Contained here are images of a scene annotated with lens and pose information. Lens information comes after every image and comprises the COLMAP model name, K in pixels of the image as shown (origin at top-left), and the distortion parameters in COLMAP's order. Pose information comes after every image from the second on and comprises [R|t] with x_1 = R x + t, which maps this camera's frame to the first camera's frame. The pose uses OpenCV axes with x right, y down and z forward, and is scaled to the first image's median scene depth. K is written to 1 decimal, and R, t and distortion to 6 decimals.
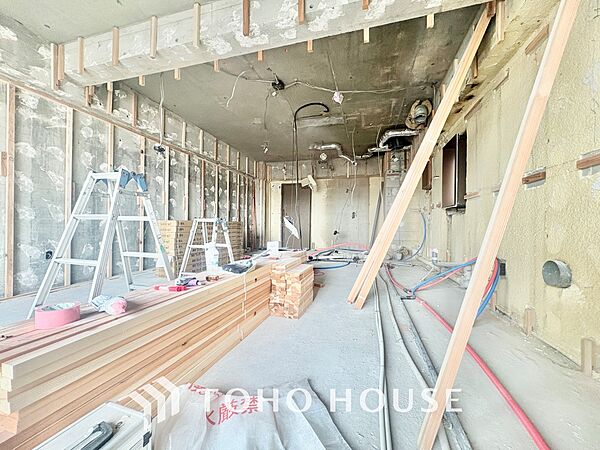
lens RADIAL K [[238.7, 0, 300.0], [0, 238.7, 225.0], [0, 0, 1]] dist [0.000068, 0.000003]
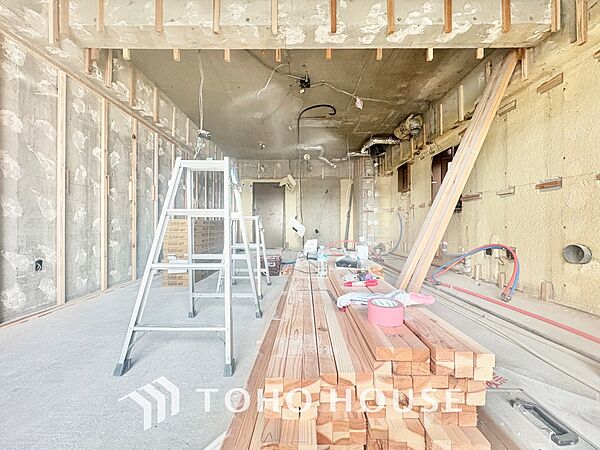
lens RADIAL K [[238.7, 0, 300.0], [0, 238.7, 225.0], [0, 0, 1]] dist [0.000068, 0.000003]
pose [[0.961047, -0.010125, 0.276198, -0.387708], [0.010829, 0.999941, -0.001027, 0.008162], [-0.276171, 0.003978, 0.961100, 0.048422]]
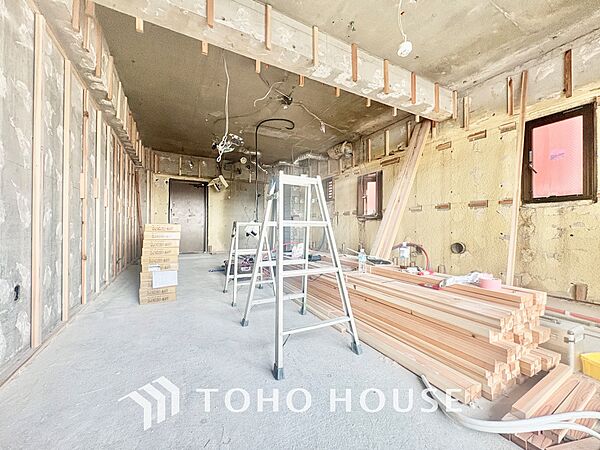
lens RADIAL K [[238.7, 0, 300.0], [0, 238.7, 225.0], [0, 0, 1]] dist [0.000068, 0.000003]
pose [[0.715884, -0.000998, 0.698218, -0.798224], [0.002057, 0.999998, -0.000679, -0.014551], [-0.698216, 0.001922, 0.715885, 0.174950]]
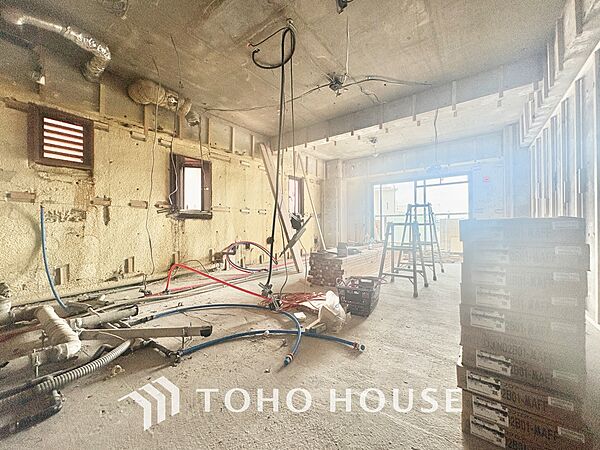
lens RADIAL K [[238.7, 0, 300.0], [0, 238.7, 225.0], [0, 0, 1]] dist [0.000068, 0.000003]
pose [[-0.936497, -0.004365, 0.350648, -0.293671], [-0.004028, 0.999990, 0.001691, -0.018284], [-0.350652, 0.000171, -0.936506, 1.936535]]
